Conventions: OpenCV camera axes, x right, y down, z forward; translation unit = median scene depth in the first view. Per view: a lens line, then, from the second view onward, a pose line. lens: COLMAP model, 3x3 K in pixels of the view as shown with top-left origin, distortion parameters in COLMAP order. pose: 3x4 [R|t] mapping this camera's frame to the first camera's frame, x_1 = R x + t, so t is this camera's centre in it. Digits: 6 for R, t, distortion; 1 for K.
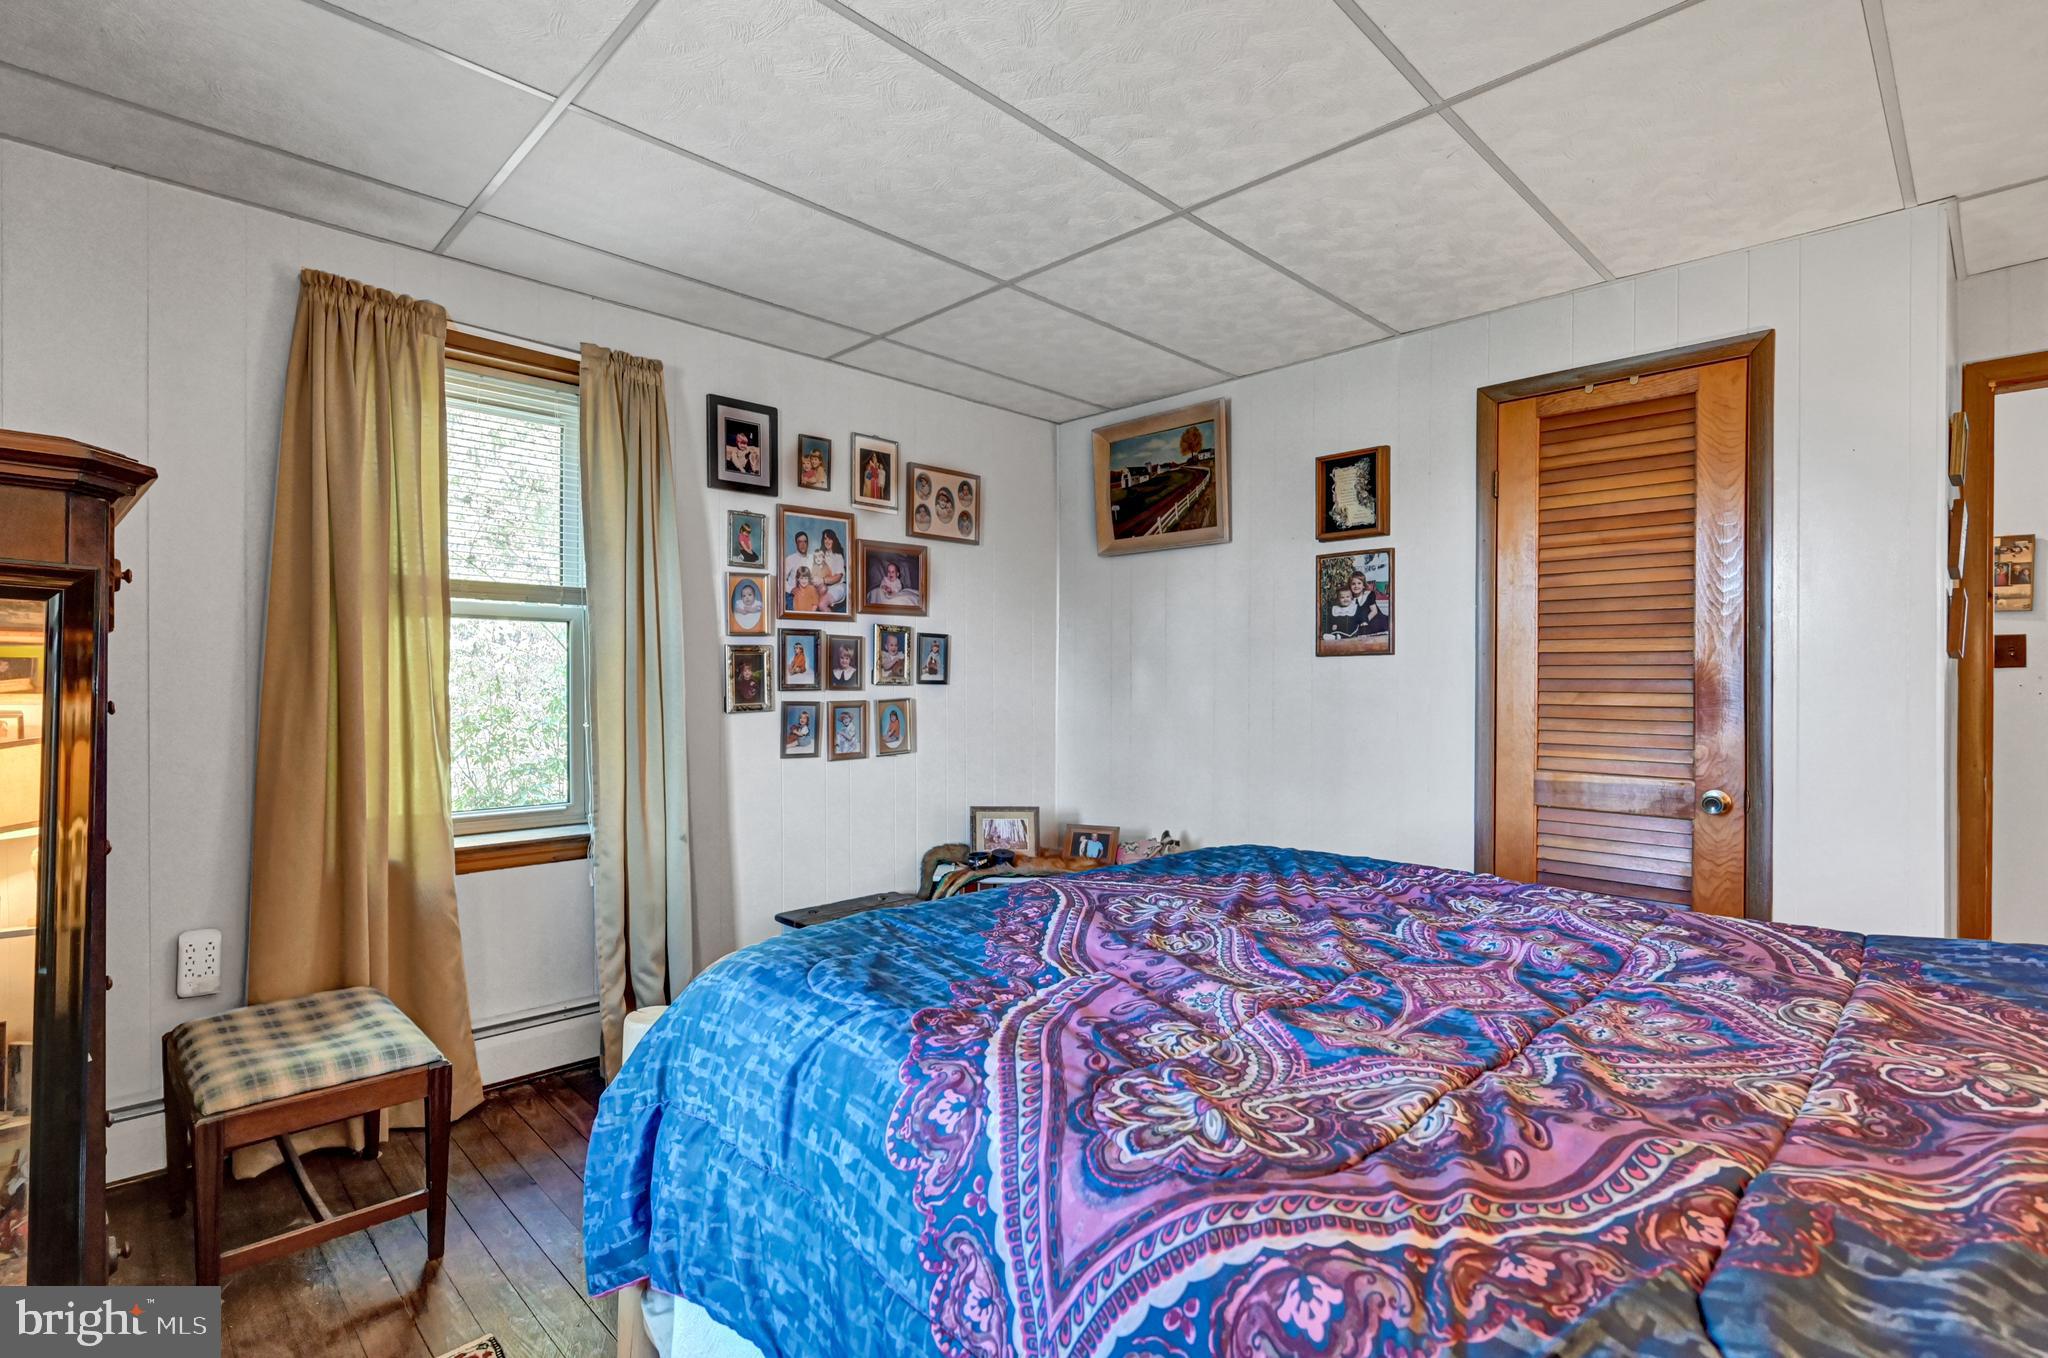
lens RADIAL K [[974.8, 0, 1024.0], [0, 974.8, 679.0], [0, 0, 1]] dist [0.003736, 0.000295]
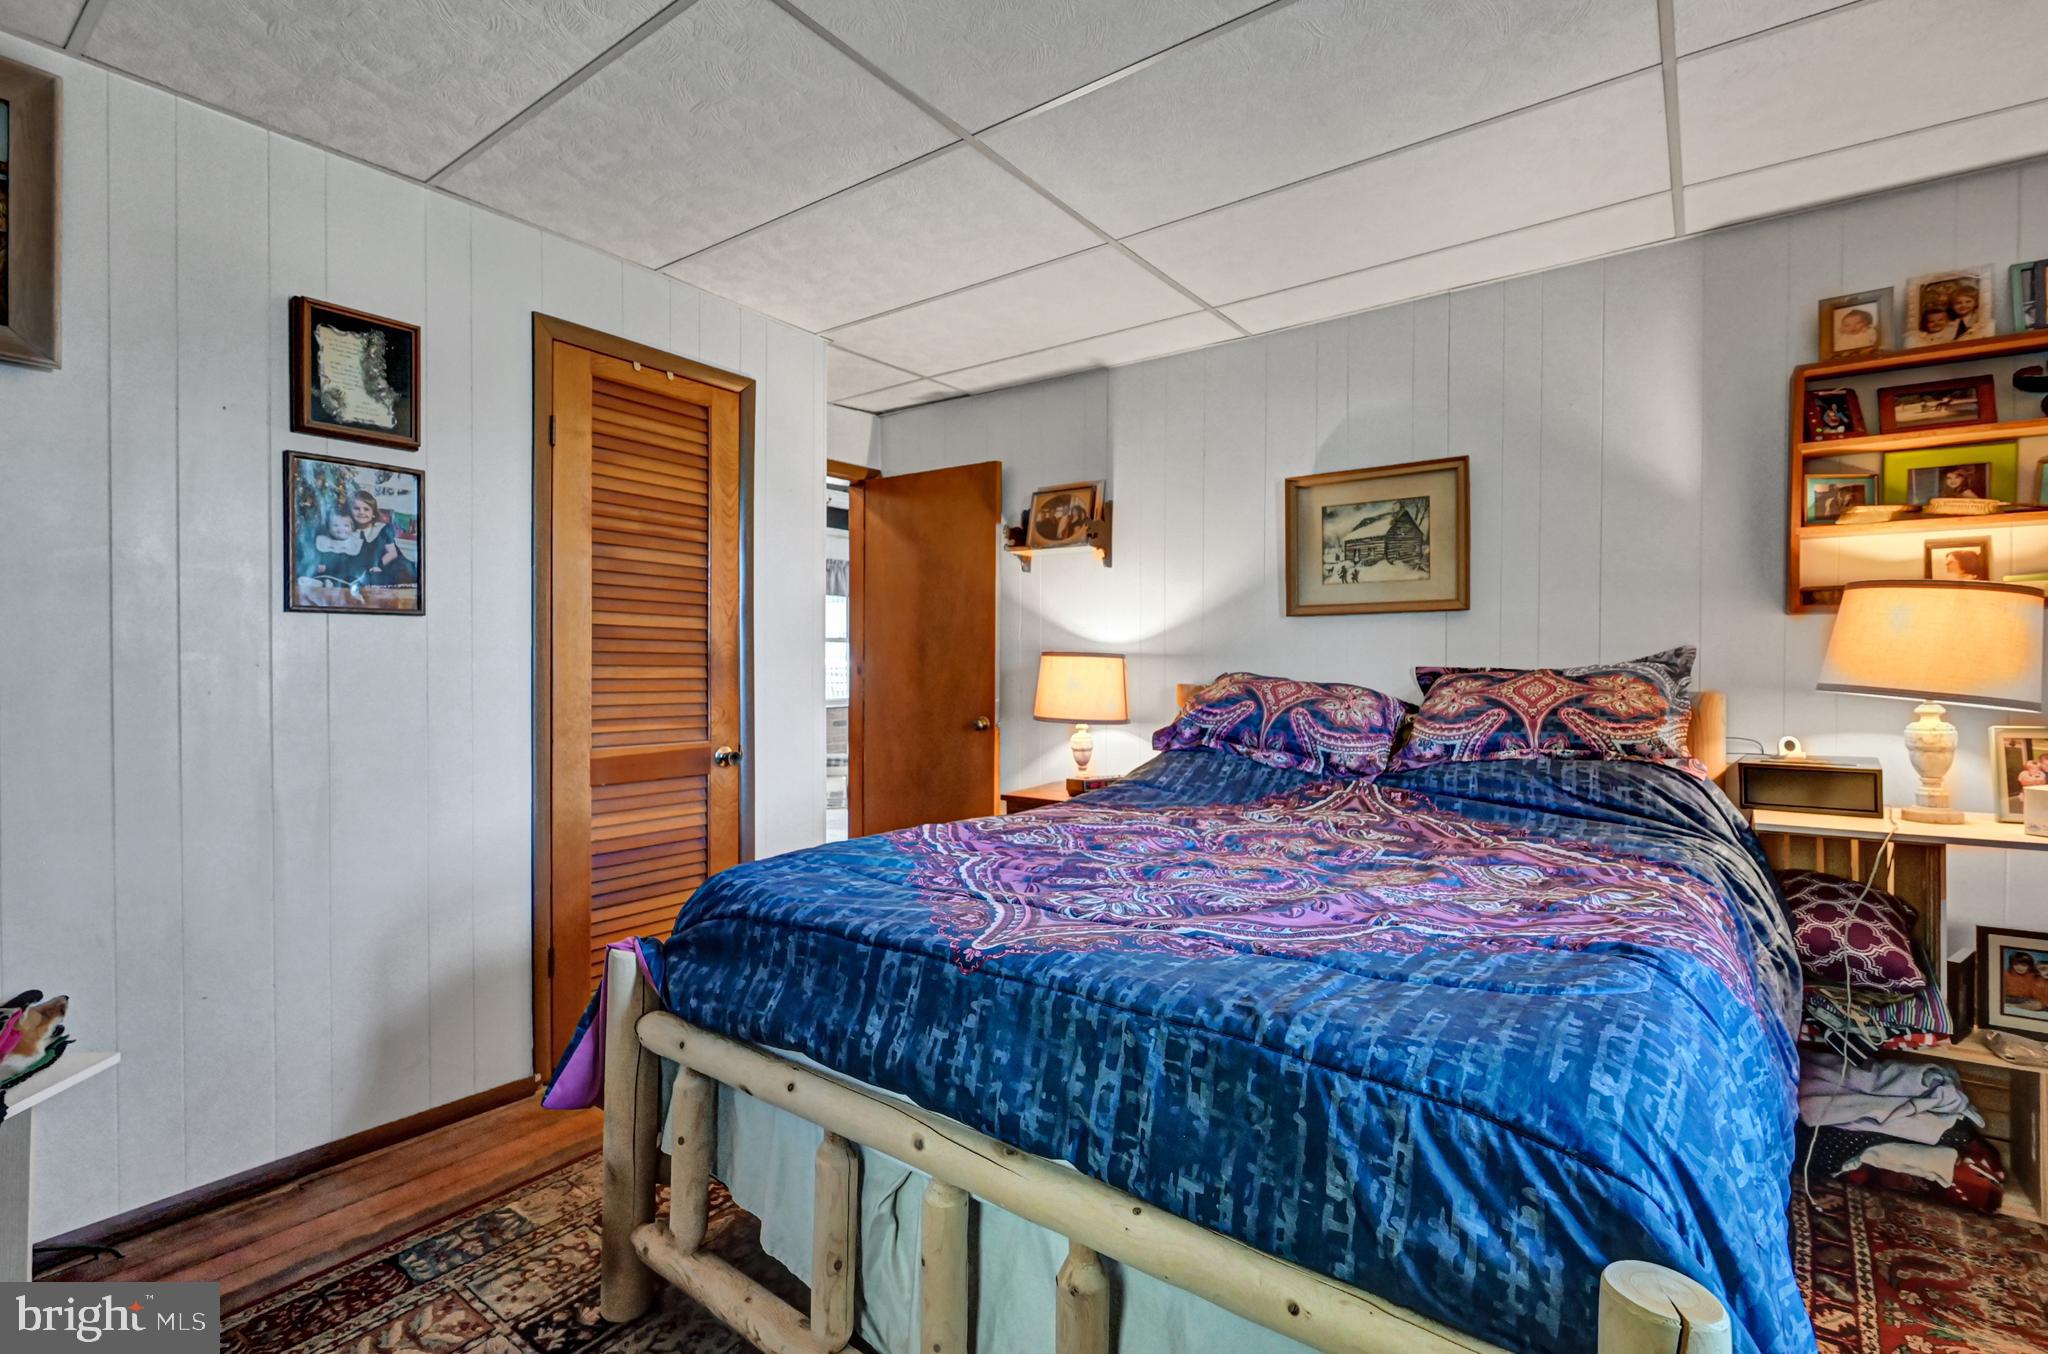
lens RADIAL K [[937.1, 0, 1012.6], [0, 937.1, 673.0], [0, 0, 1]] dist [0.000870, -0.000131]
pose [[-0.137990, -0.012824, 0.990351, -0.388586], [-0.014849, 0.999831, 0.010878, 0.003966], [-0.990322, -0.013205, -0.138157, 0.653489]]
